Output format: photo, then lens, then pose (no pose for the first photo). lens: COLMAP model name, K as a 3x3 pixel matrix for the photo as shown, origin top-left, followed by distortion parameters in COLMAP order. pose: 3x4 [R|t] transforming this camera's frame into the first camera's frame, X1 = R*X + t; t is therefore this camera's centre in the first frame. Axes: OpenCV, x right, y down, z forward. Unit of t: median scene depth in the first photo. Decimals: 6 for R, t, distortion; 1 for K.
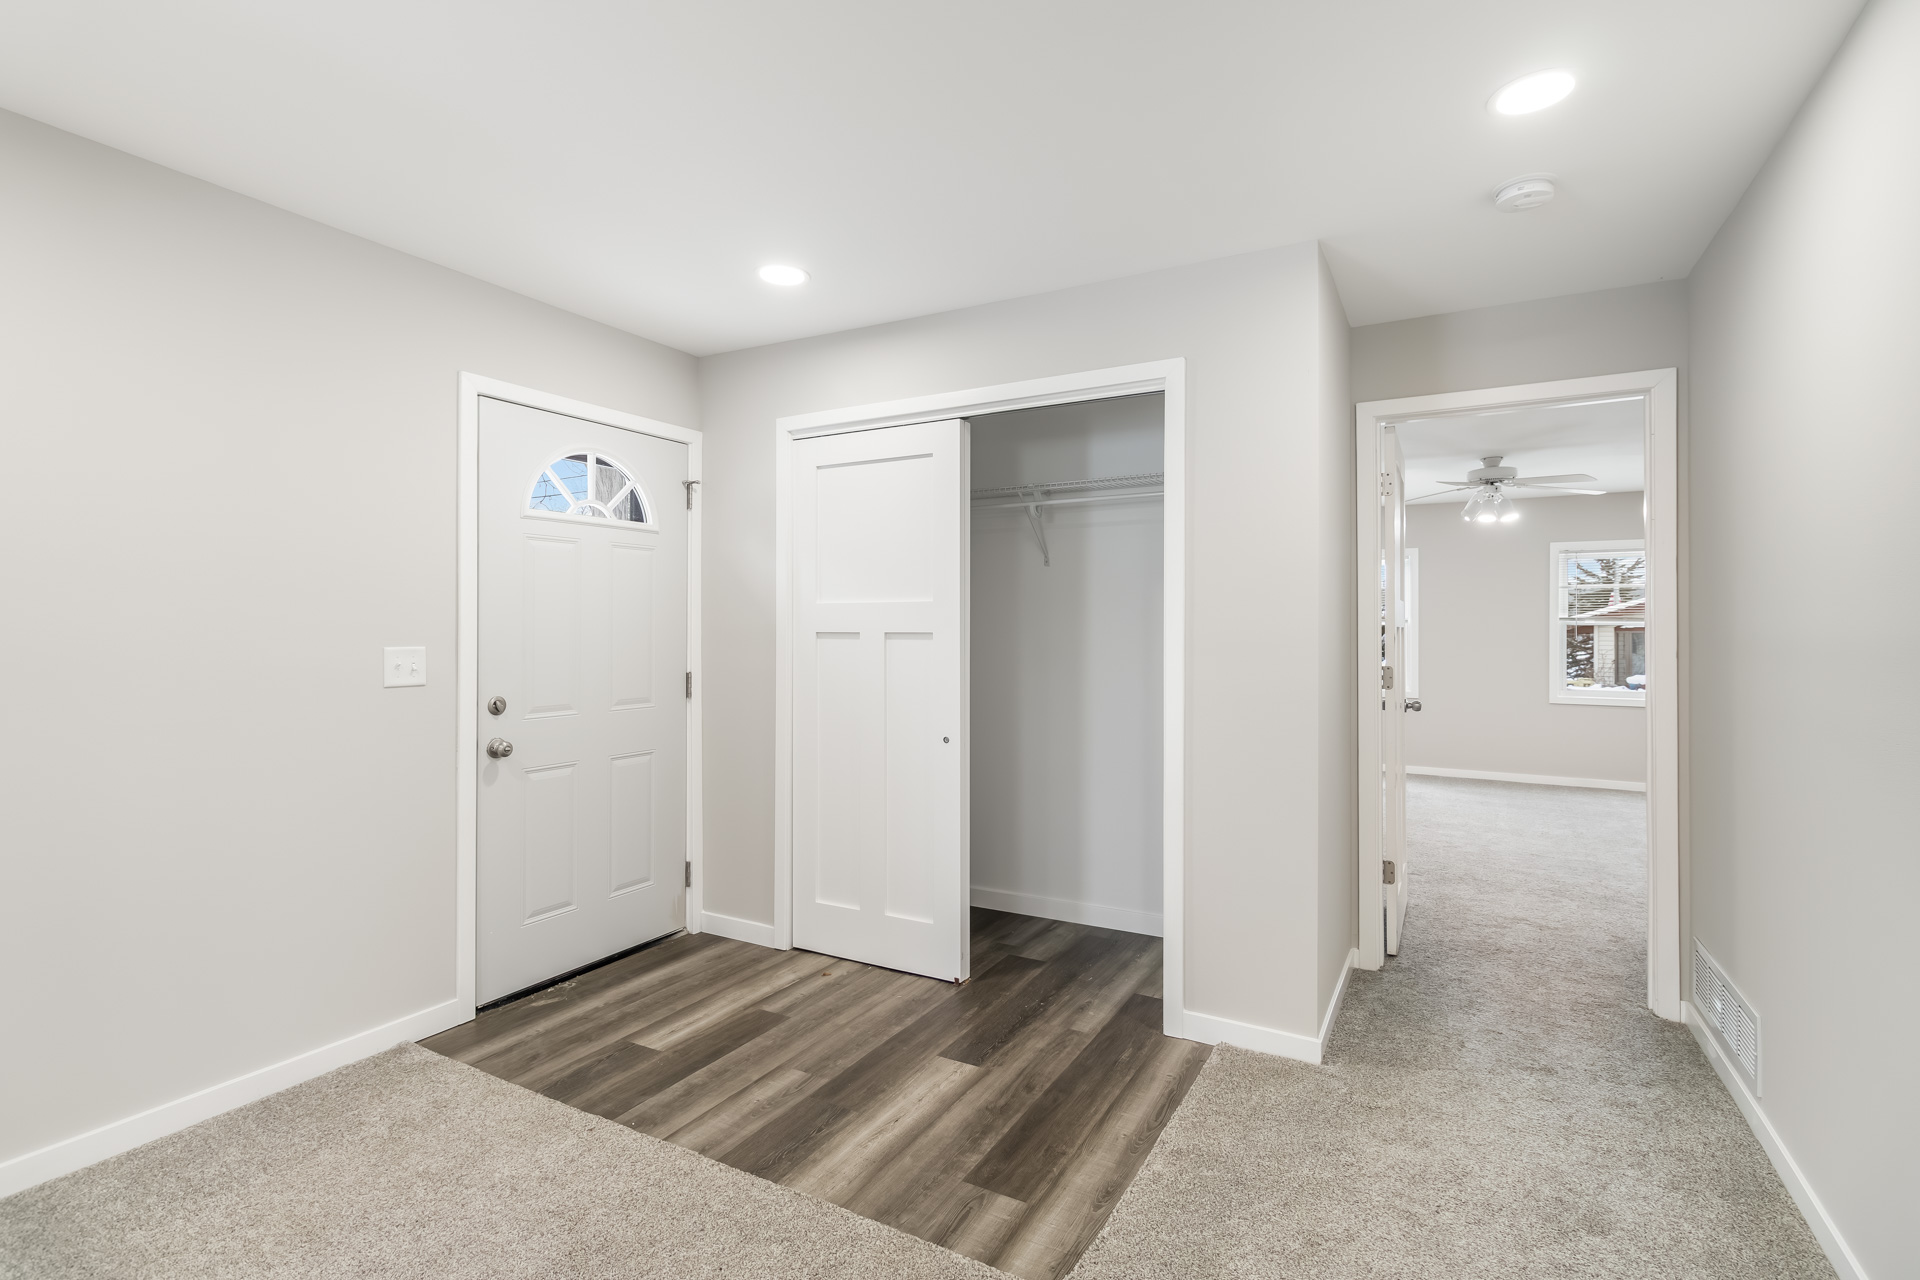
lens RADIAL K [[889.5, 0, 958.5], [0, 889.5, 627.2], [0, 0, 1]] dist [0.001633, 0.000142]
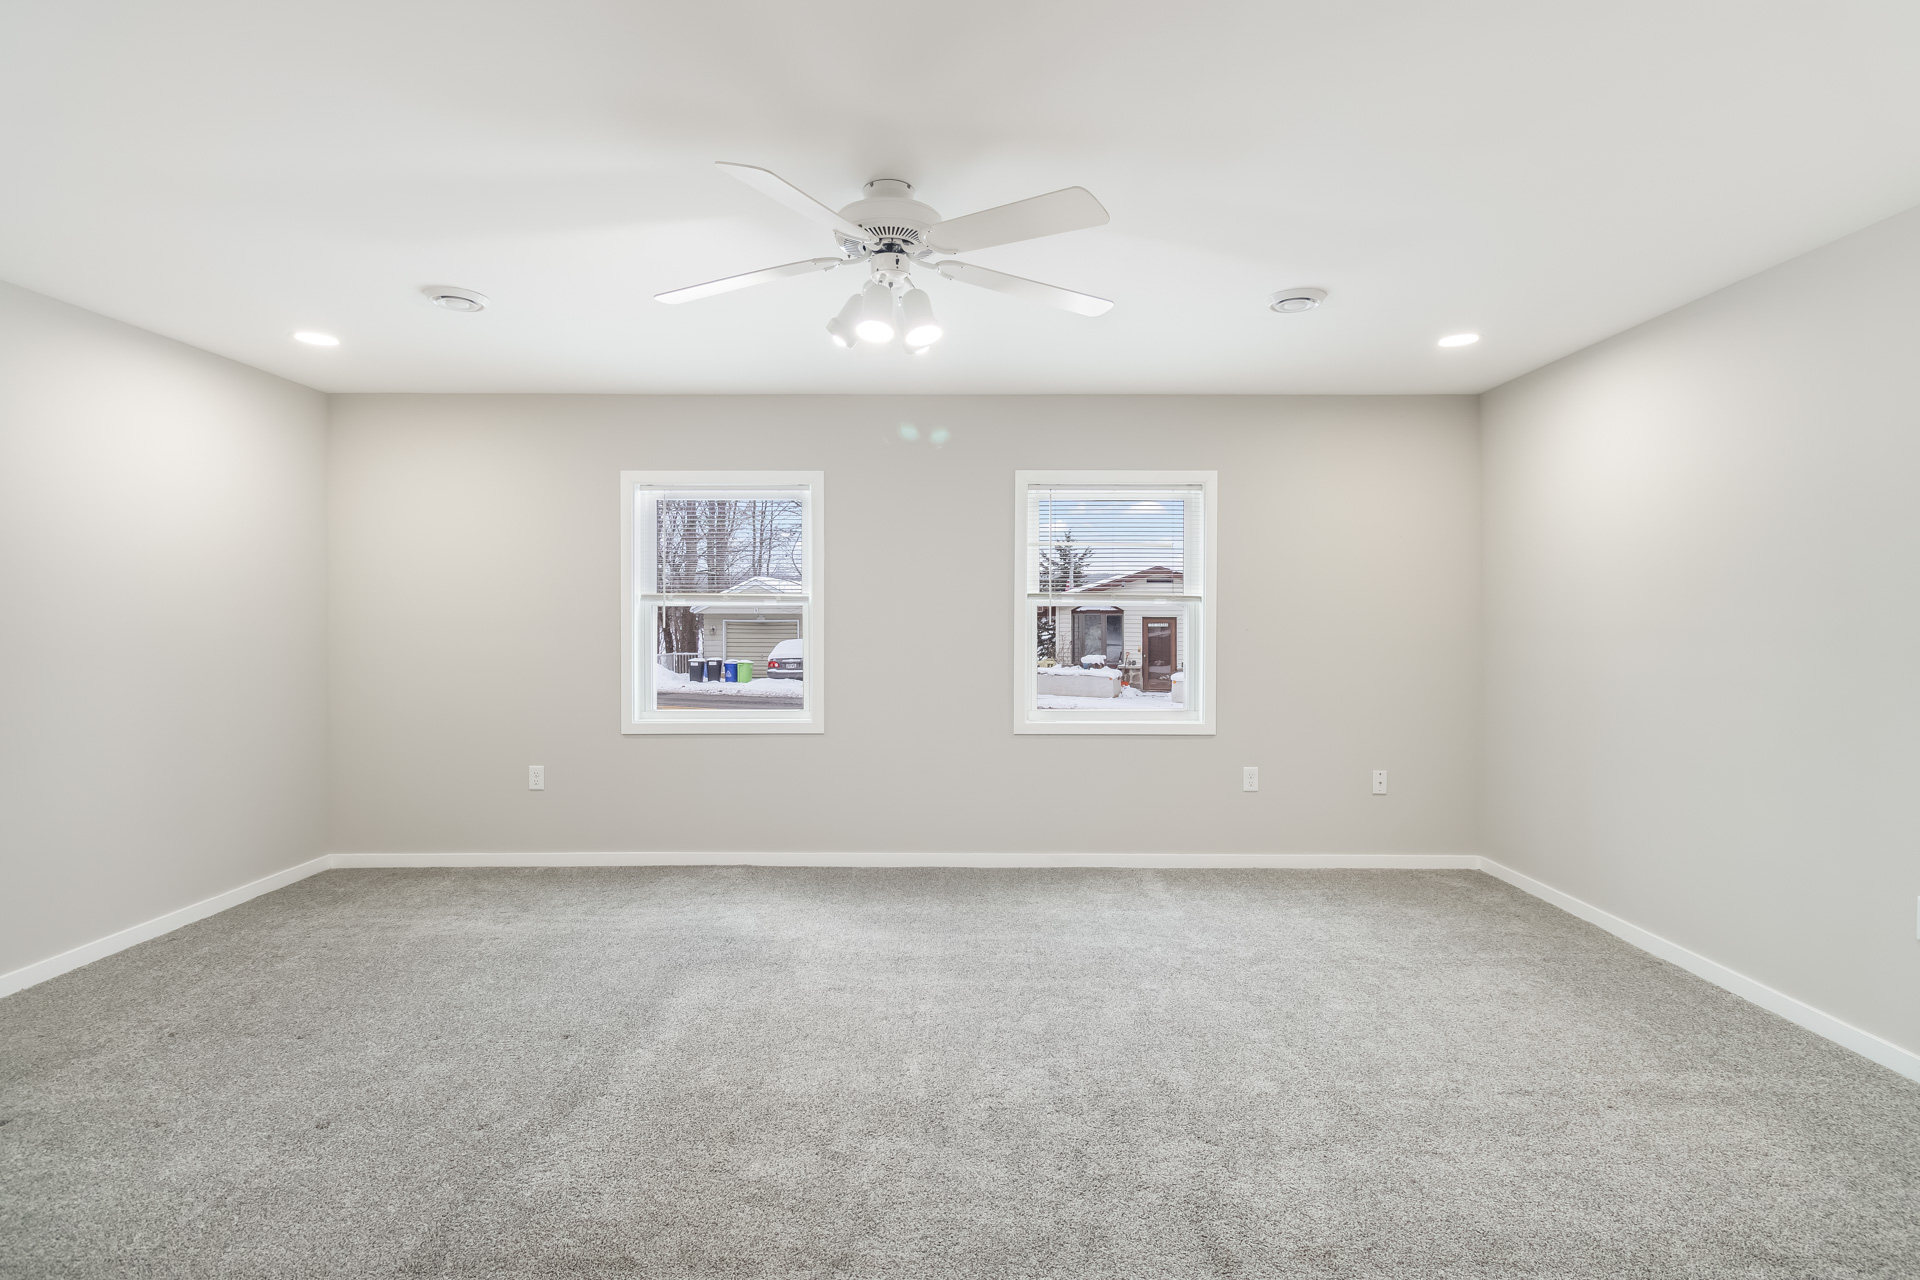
lens RADIAL K [[889.5, 0, 958.5], [0, 889.5, 627.2], [0, 0, 1]] dist [0.001633, 0.000142]
pose [[0.870298, -0.003473, 0.492514, 0.105024], [-0.008132, 0.999737, 0.021420, -0.001167], [-0.492459, -0.022647, 0.870041, 0.155722]]
